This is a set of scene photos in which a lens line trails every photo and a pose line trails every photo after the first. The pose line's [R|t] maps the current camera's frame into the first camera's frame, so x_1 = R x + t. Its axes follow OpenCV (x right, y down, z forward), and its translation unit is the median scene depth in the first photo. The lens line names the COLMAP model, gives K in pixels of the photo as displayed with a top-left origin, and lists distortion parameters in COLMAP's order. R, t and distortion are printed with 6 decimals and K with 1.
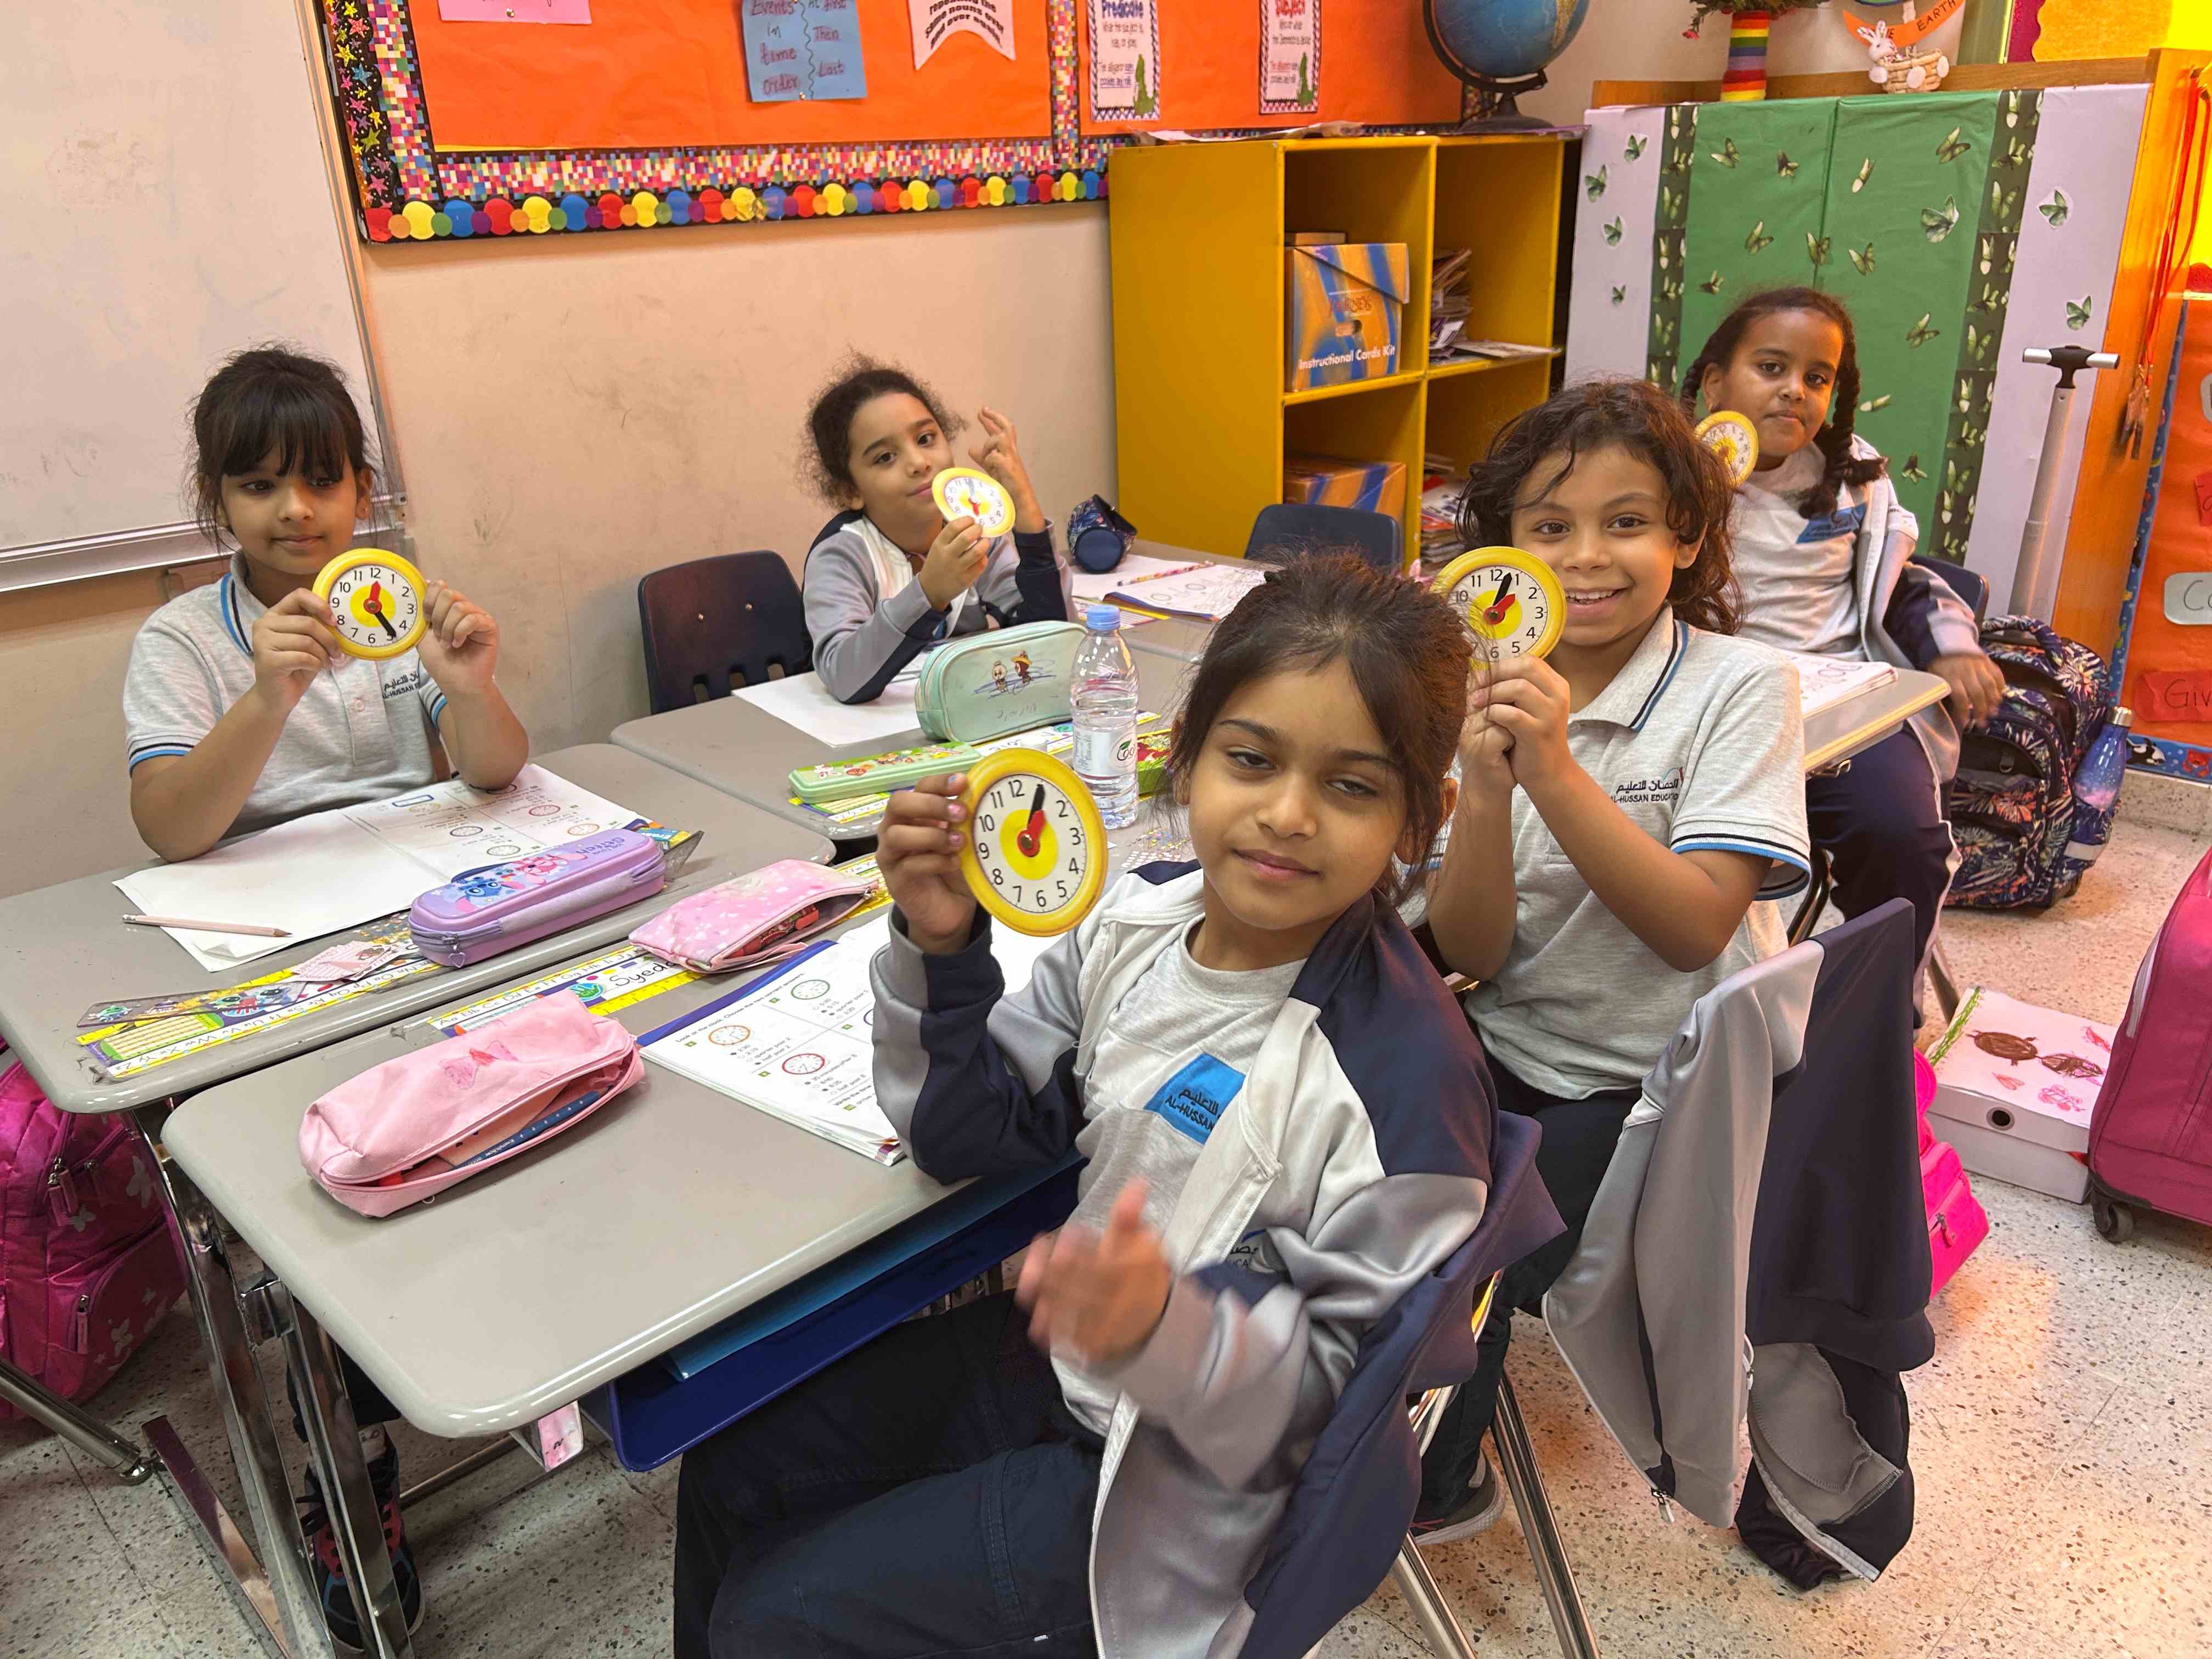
lens RADIAL K [[1697.3, 0, 1115.1], [0, 1697.3, 827.9], [0, 0, 1]] dist [0.008925, -0.006313]
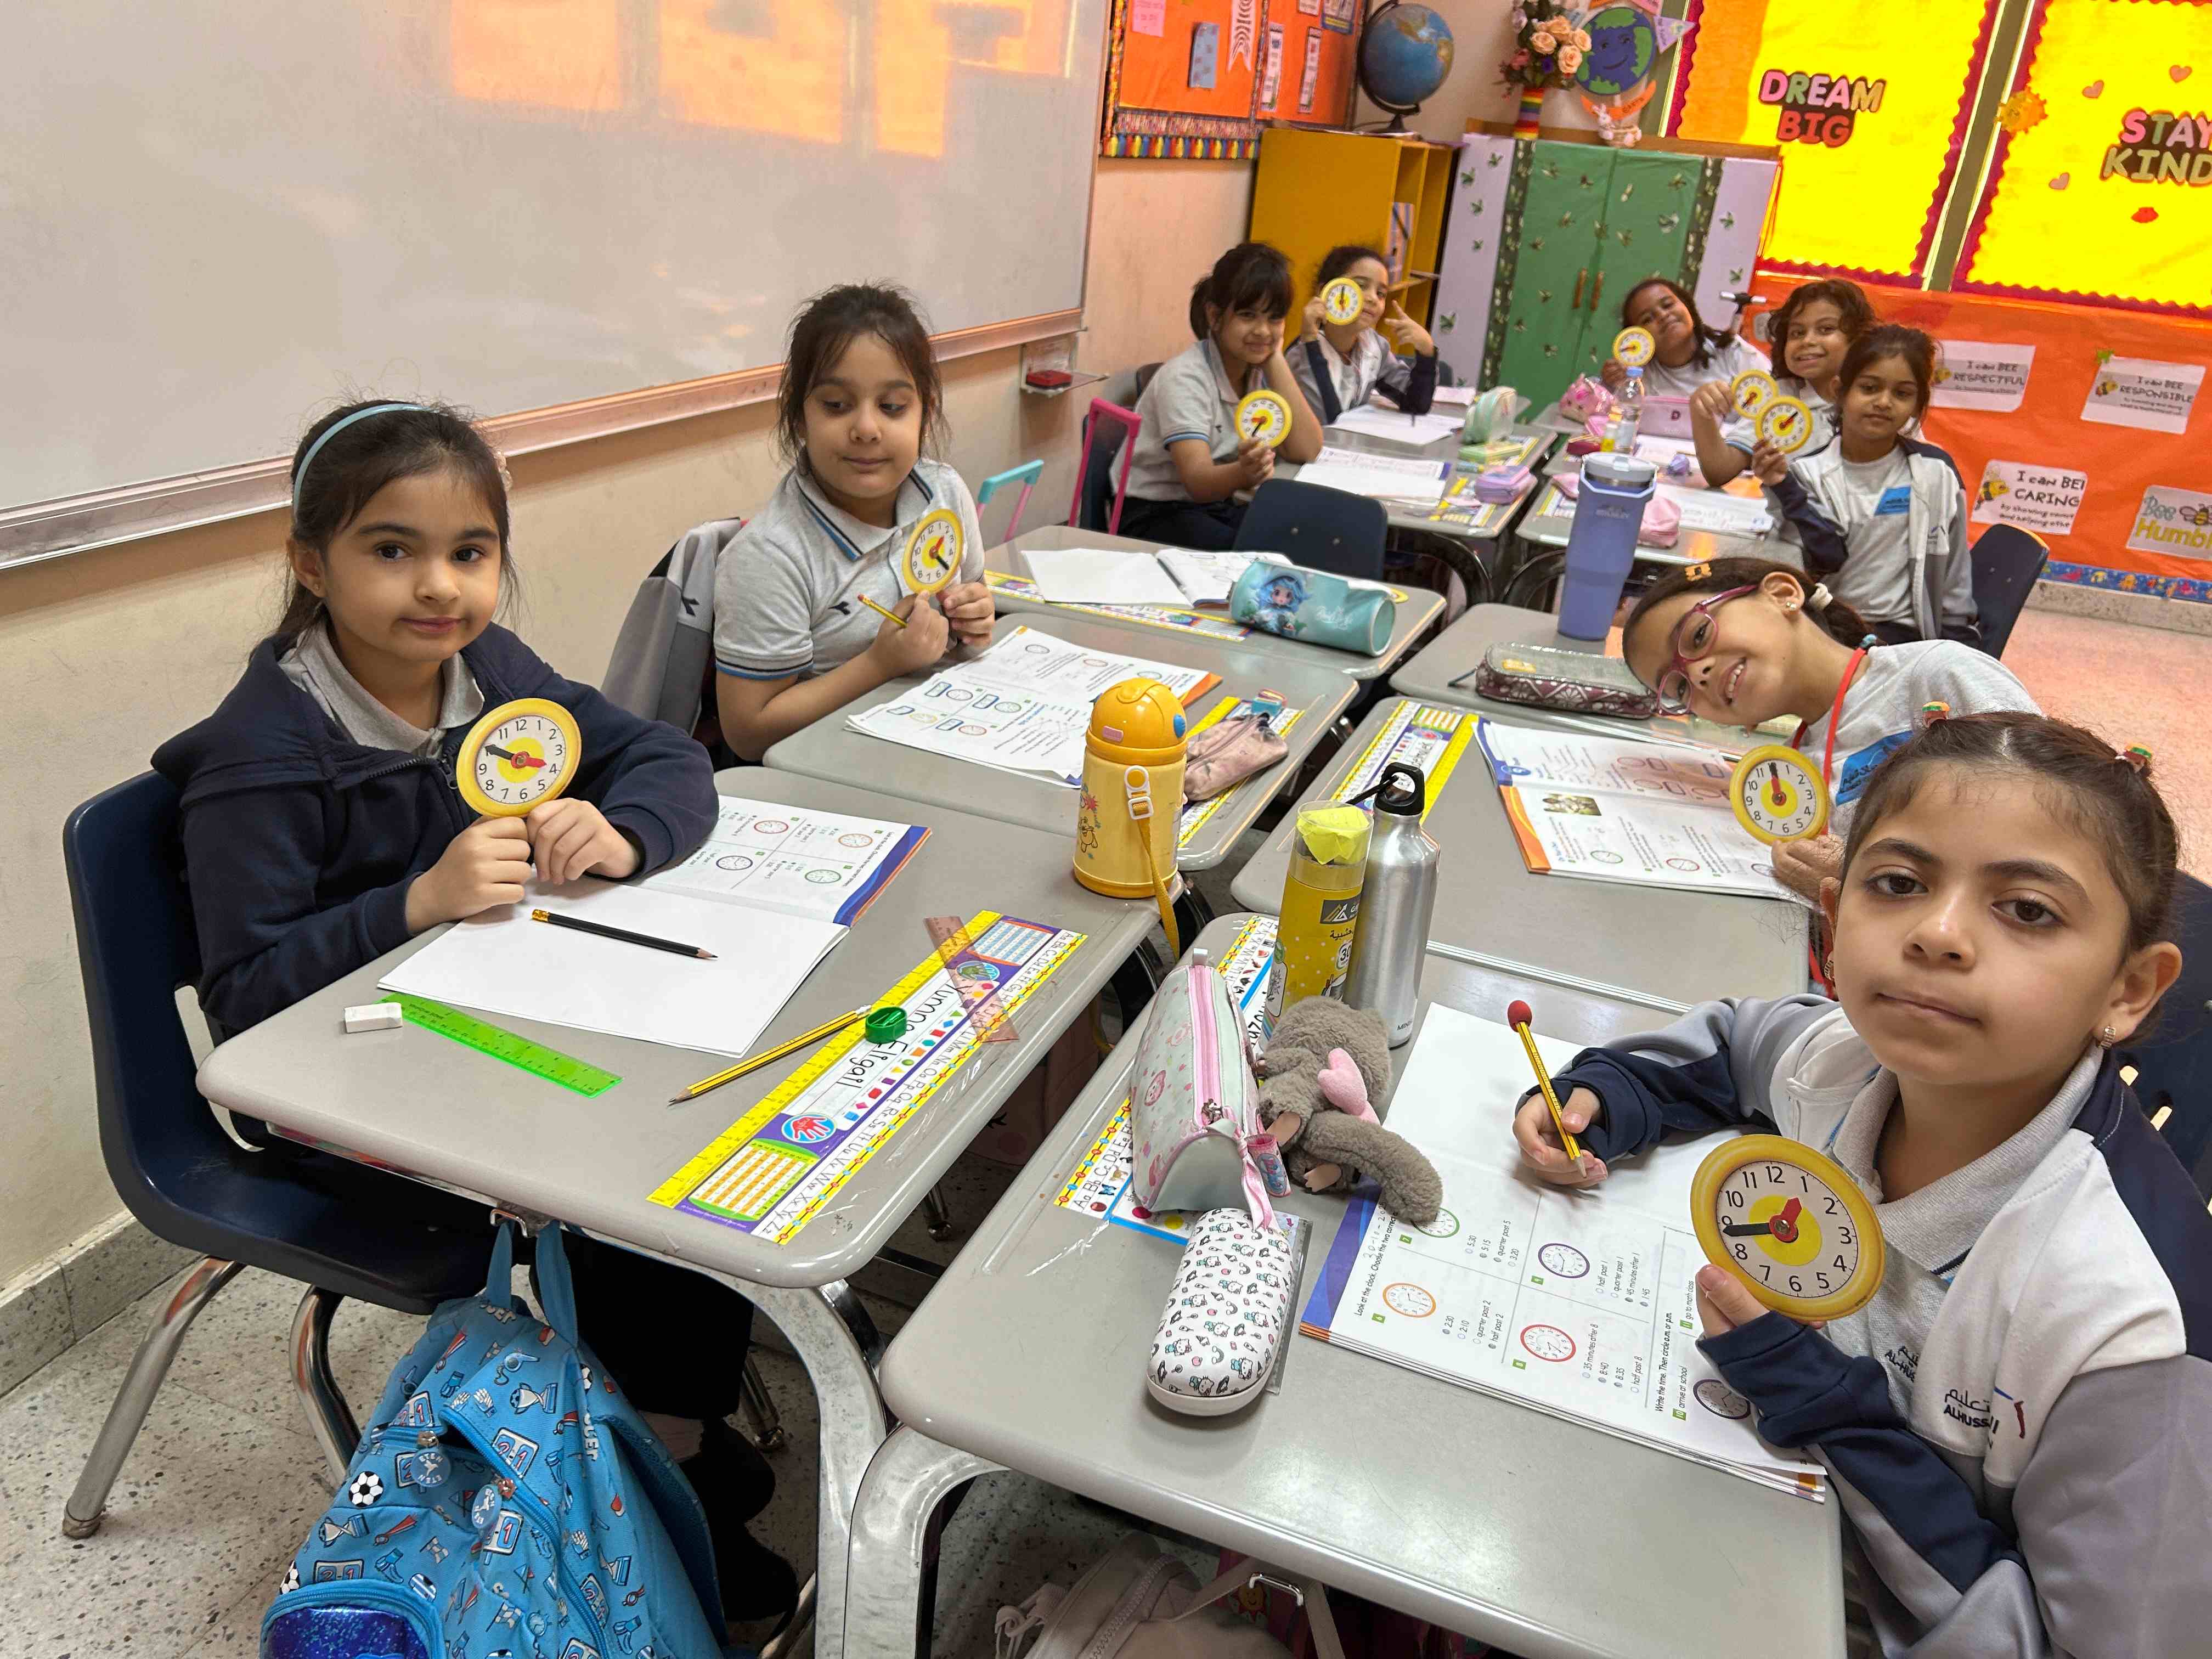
lens RADIAL K [[1697.3, 0, 1095.9], [0, 1697.3, 830.7], [0, 0, 1]] dist [0.008925, -0.006313]
pose [[0.905373, -0.058218, 0.420606, -0.845981], [0.042430, 0.998003, 0.046804, 0.187582], [-0.422491, -0.024528, 0.906035, -0.424387]]
